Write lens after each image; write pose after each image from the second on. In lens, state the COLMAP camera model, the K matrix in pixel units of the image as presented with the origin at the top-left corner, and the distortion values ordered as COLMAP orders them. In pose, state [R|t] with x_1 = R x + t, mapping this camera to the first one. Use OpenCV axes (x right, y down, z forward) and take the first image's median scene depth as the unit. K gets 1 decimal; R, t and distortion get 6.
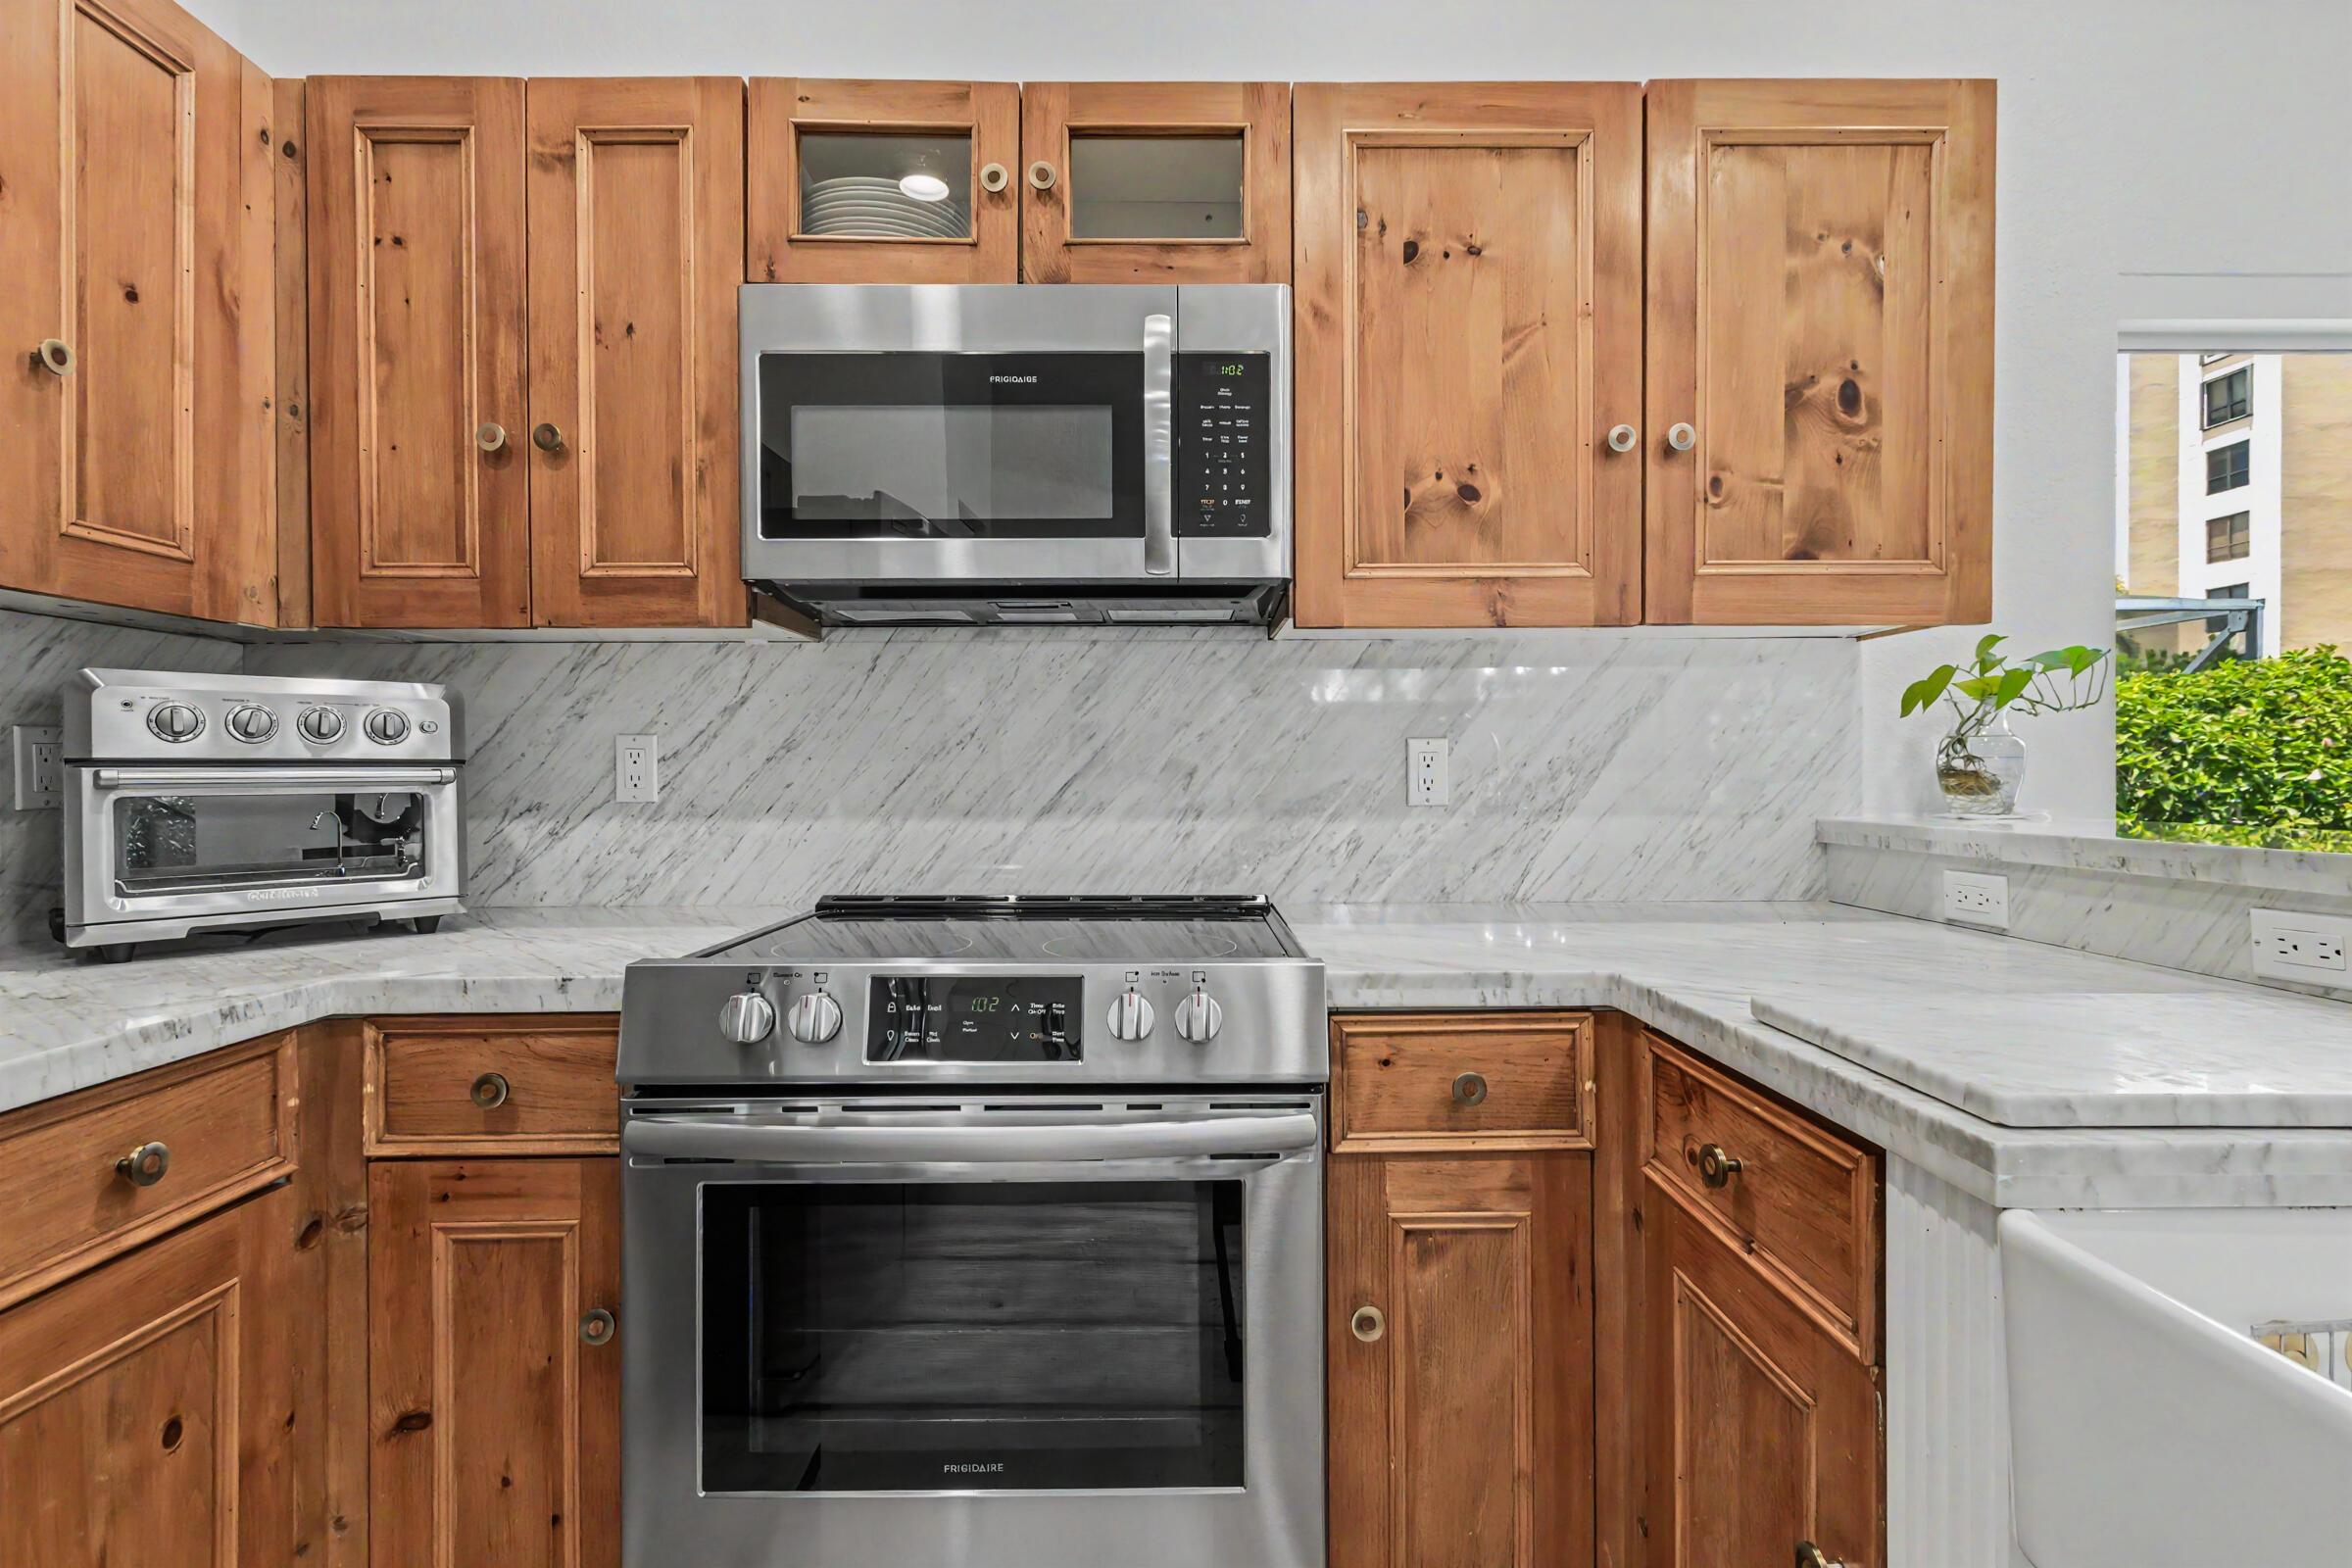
lens RADIAL K [[1085.6, 0, 1179.6], [0, 1085.6, 780.8], [0, 0, 1]] dist [0.006175, -0.001430]
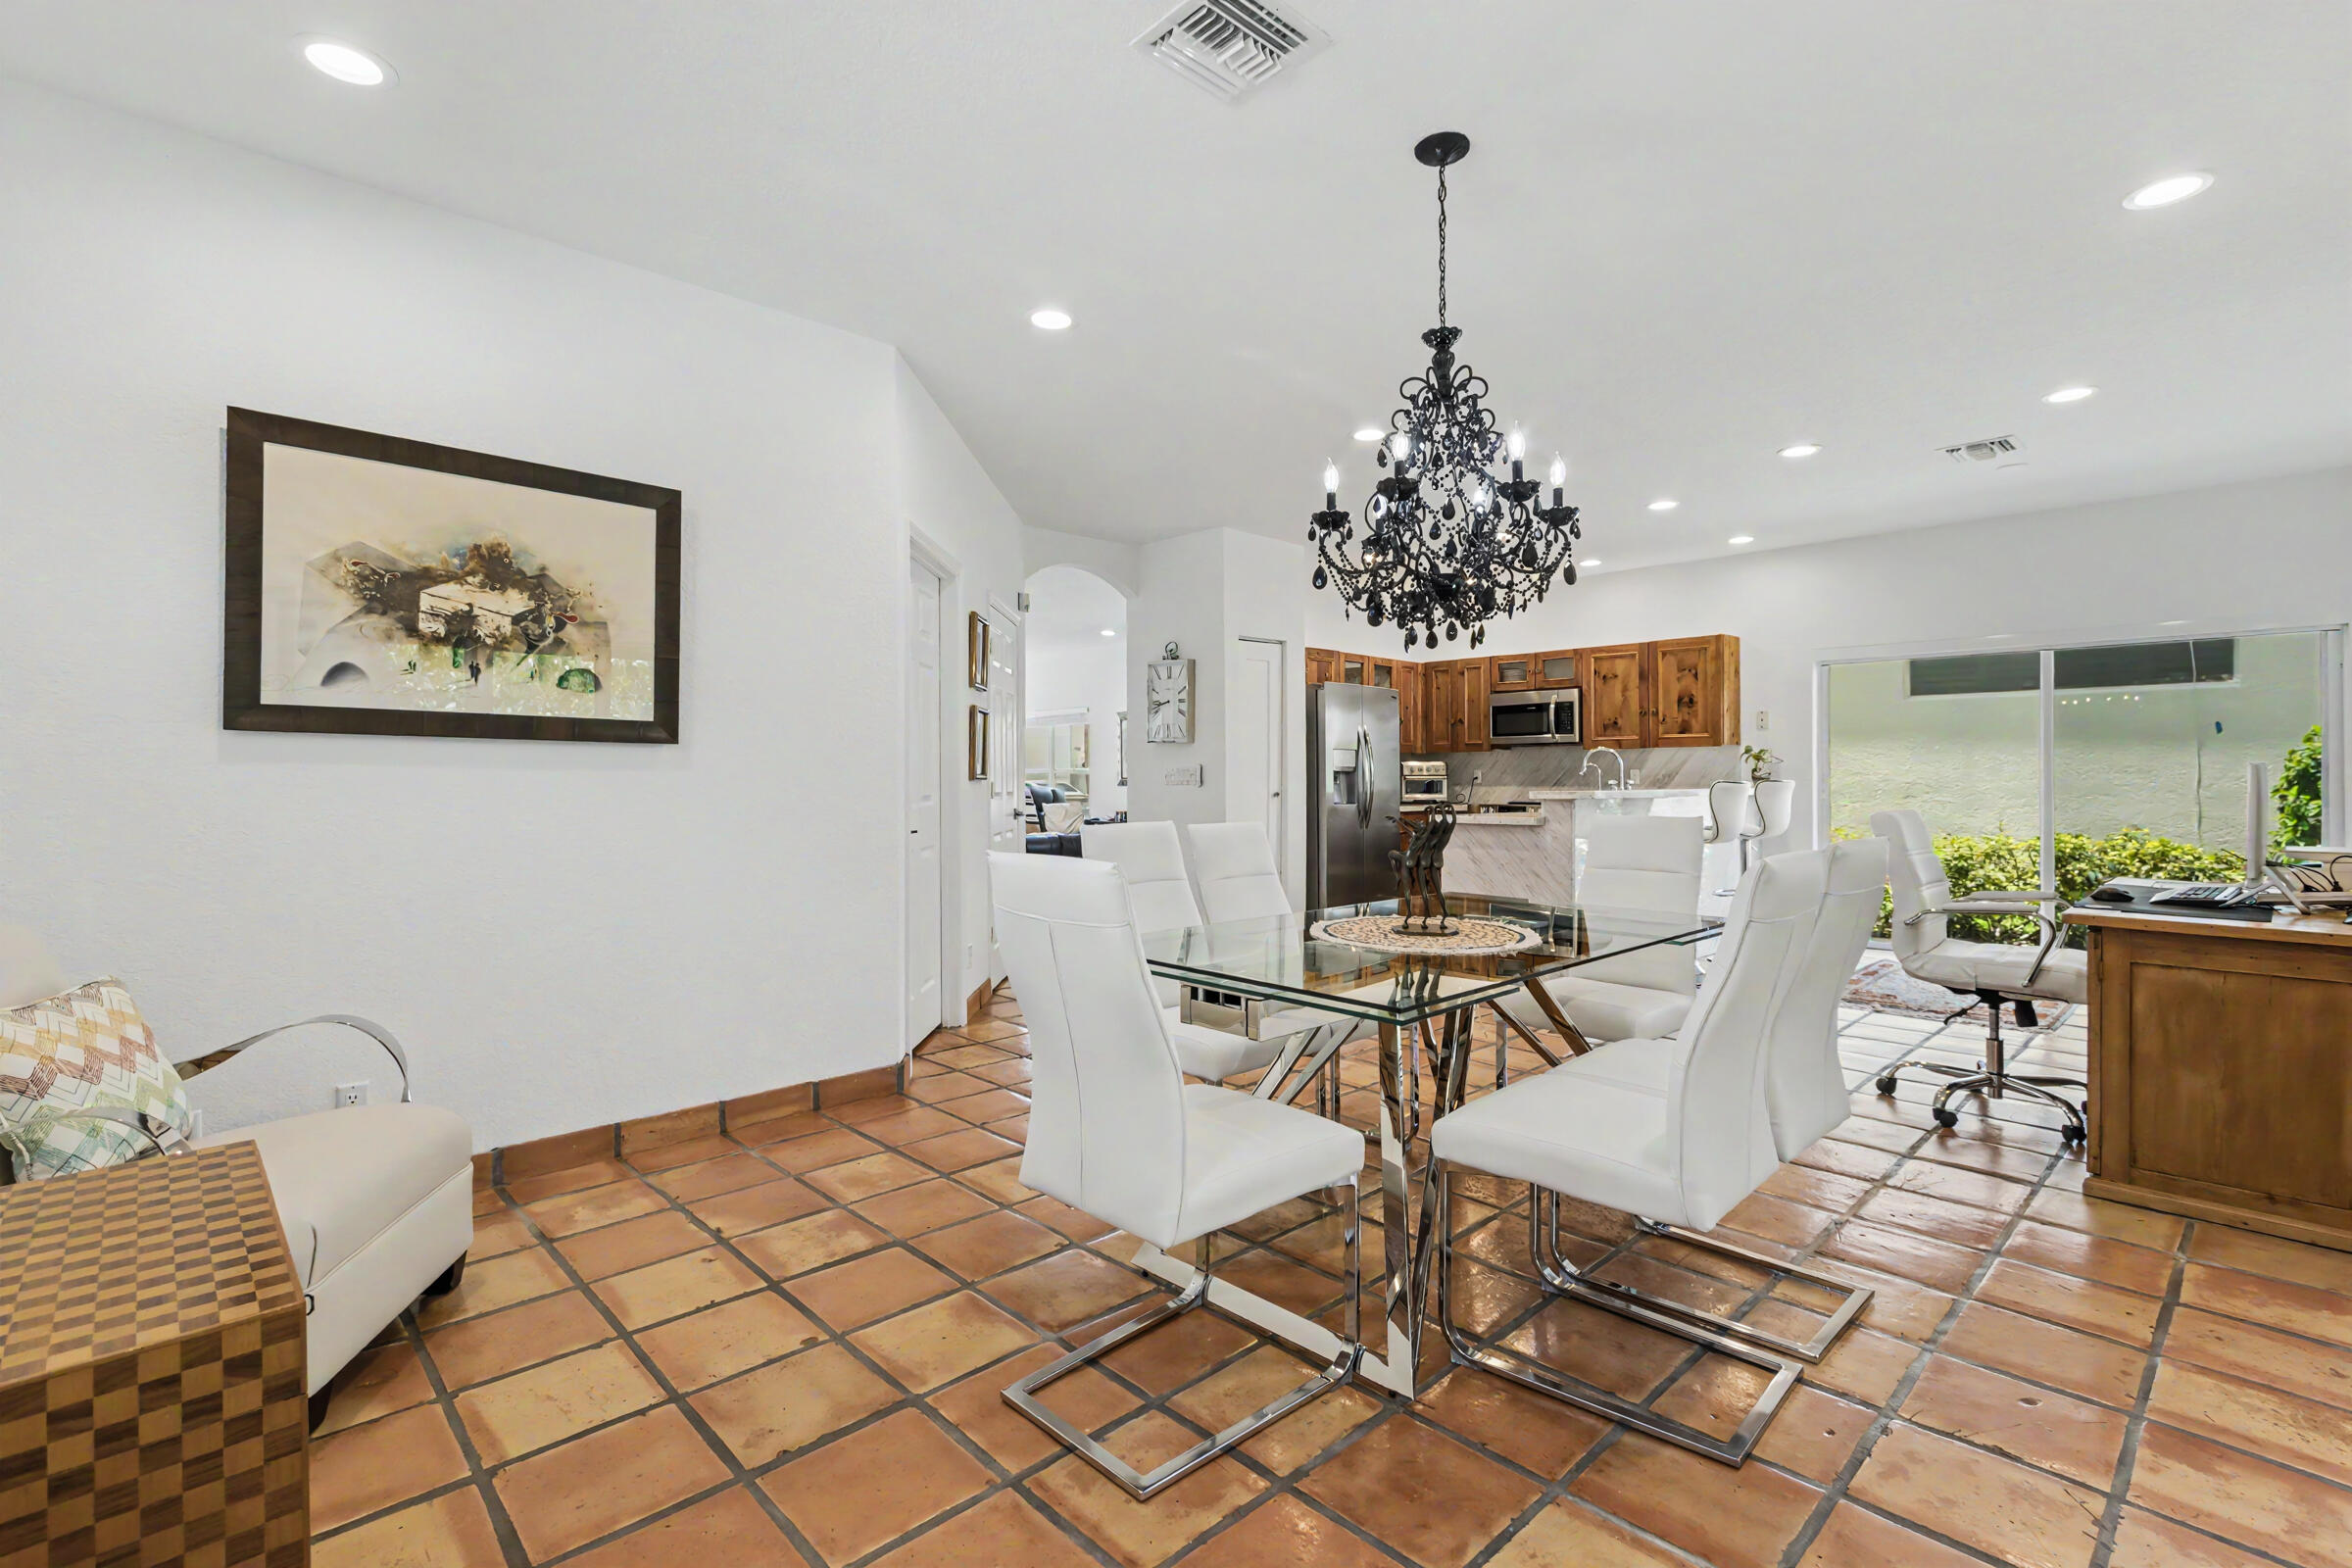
lens RADIAL K [[1085.6, 0, 1179.9], [0, 1085.6, 782.4], [0, 0, 1]] dist [0.006175, -0.001430]
pose [[0.687113, 0.001091, -0.726550, 2.623015], [-0.006294, 0.999970, -0.004451, 0.057525], [0.726523, 0.007631, 0.687099, -4.104751]]
